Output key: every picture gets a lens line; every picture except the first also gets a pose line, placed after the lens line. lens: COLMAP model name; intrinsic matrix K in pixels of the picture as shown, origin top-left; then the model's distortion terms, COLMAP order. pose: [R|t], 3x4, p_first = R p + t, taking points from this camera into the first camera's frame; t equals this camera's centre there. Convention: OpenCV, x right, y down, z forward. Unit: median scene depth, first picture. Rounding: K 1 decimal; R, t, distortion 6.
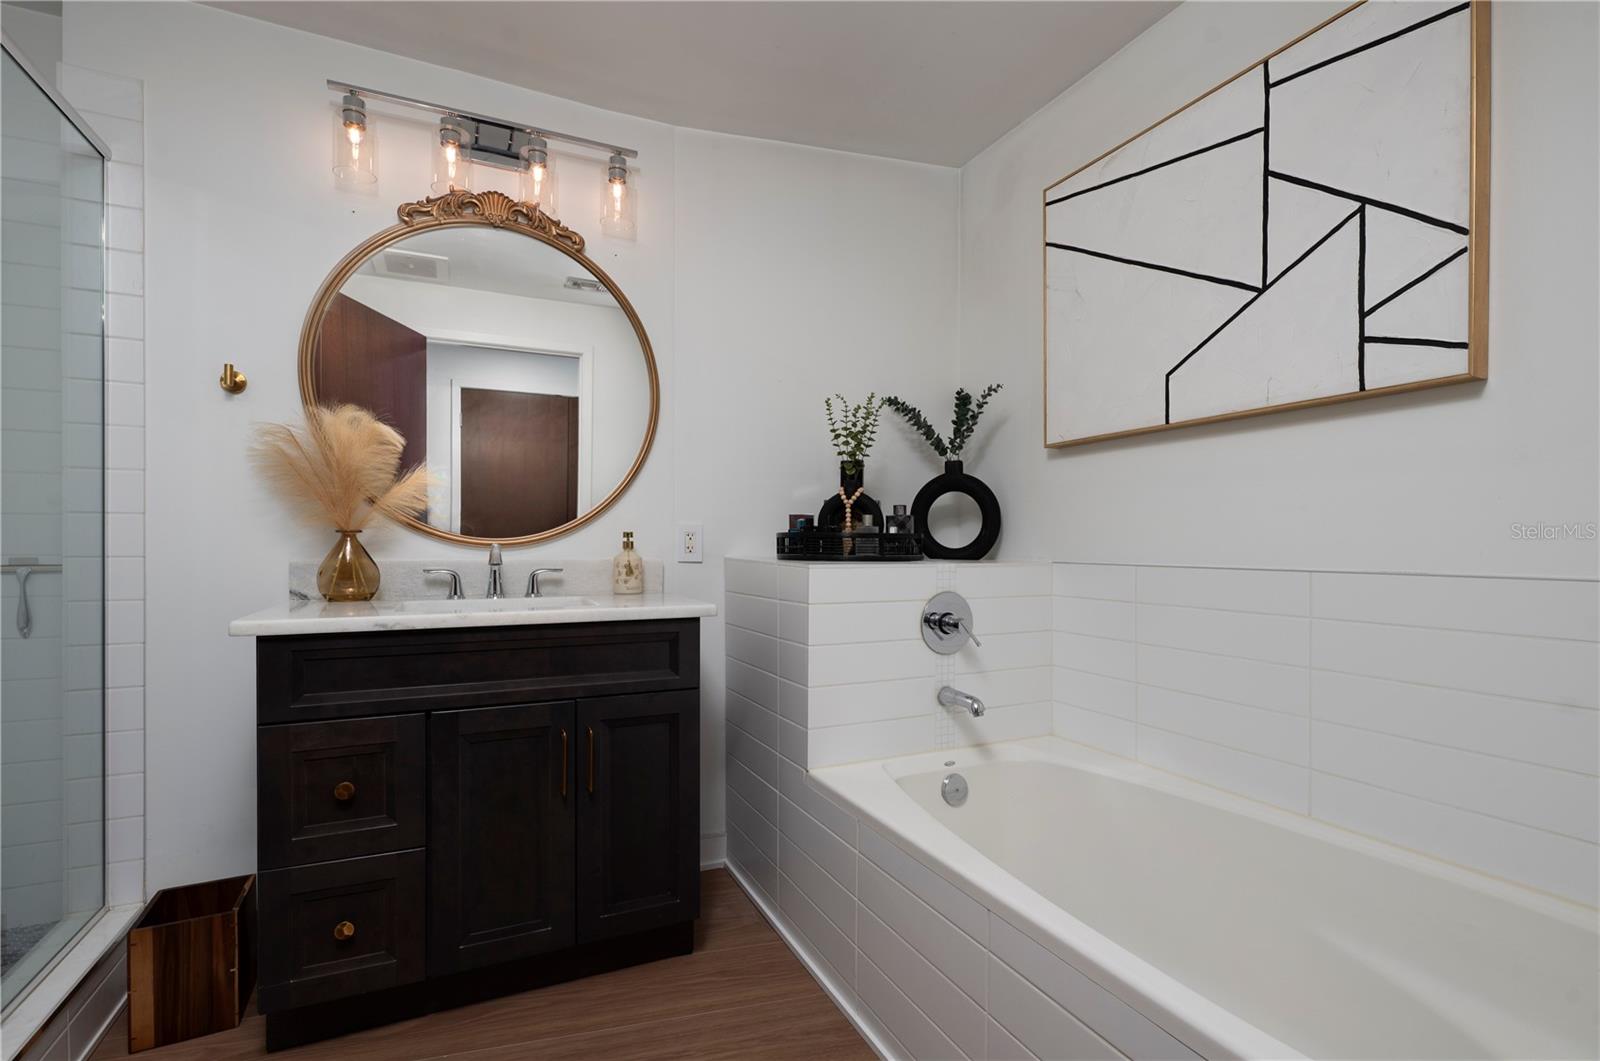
lens RADIAL K [[733.1, 0, 798.6], [0, 733.1, 540.2], [0, 0, 1]] dist [-0.001877, -0.000424]
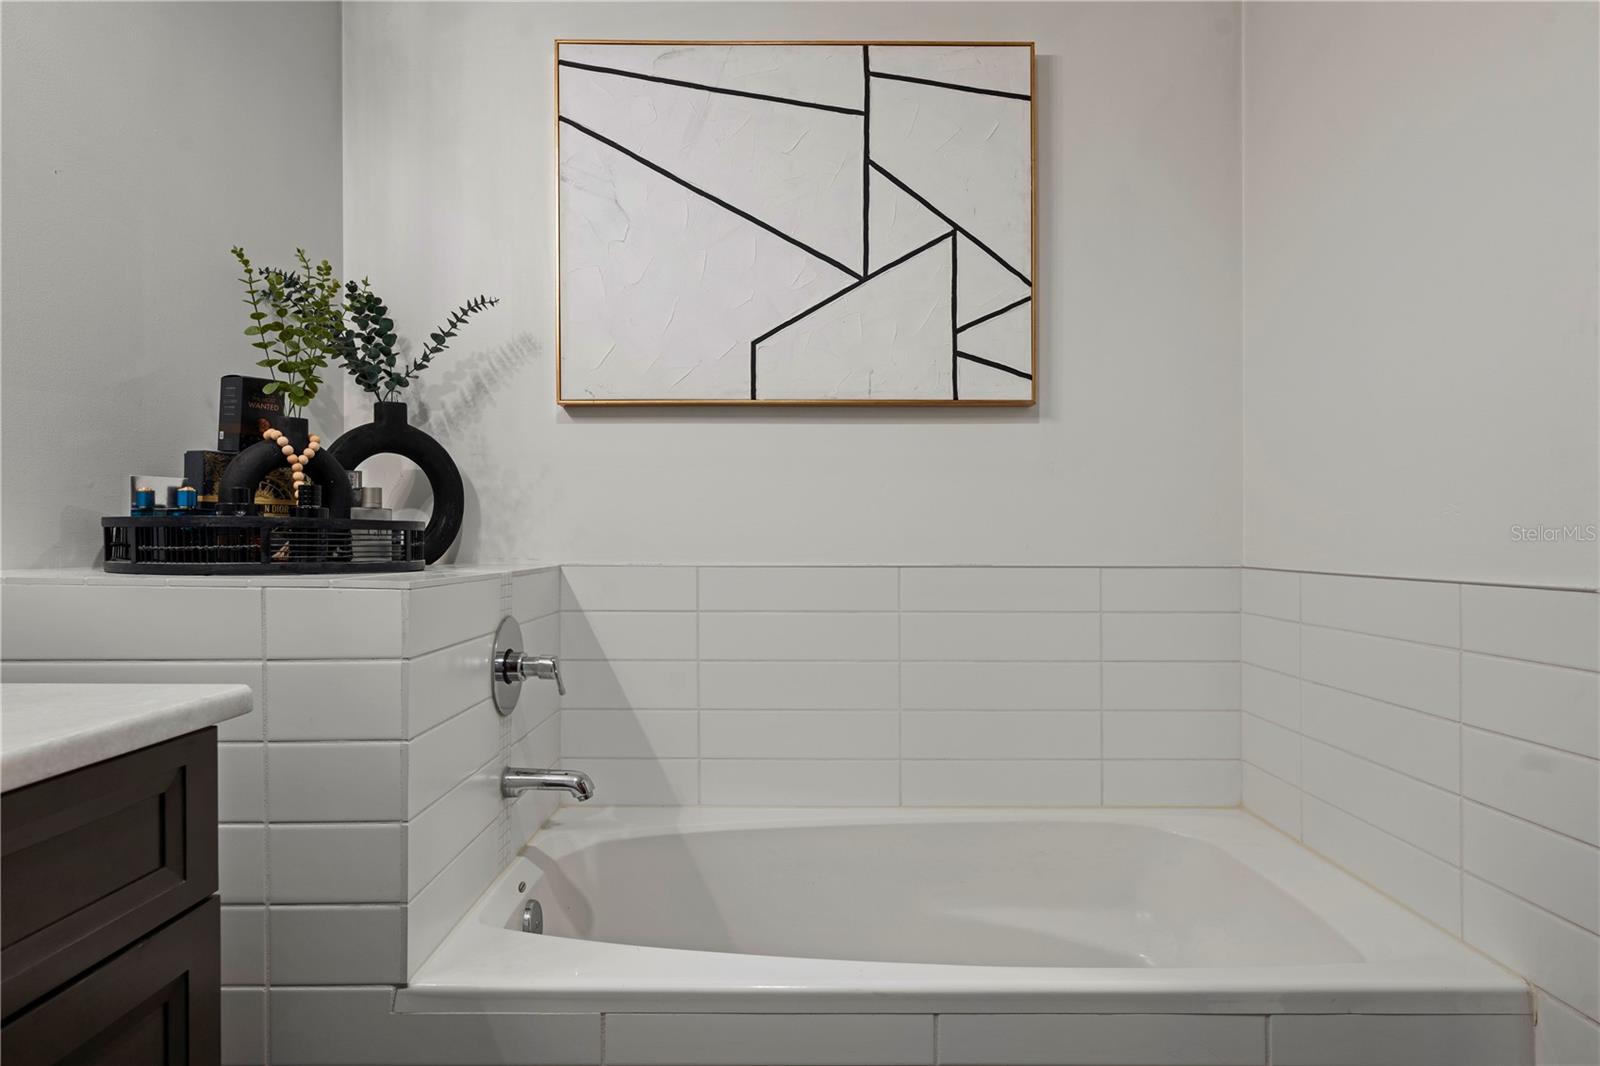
lens RADIAL K [[944.4, 0, 799.7], [0, 944.4, 535.7], [0, 0, 1]] dist [-0.002206, -0.000476]
pose [[0.416951, 0.002334, 0.908926, -0.542619], [-0.004432, 0.999990, -0.000535, 0.001049], [-0.908918, -0.003805, 0.416957, 0.552080]]
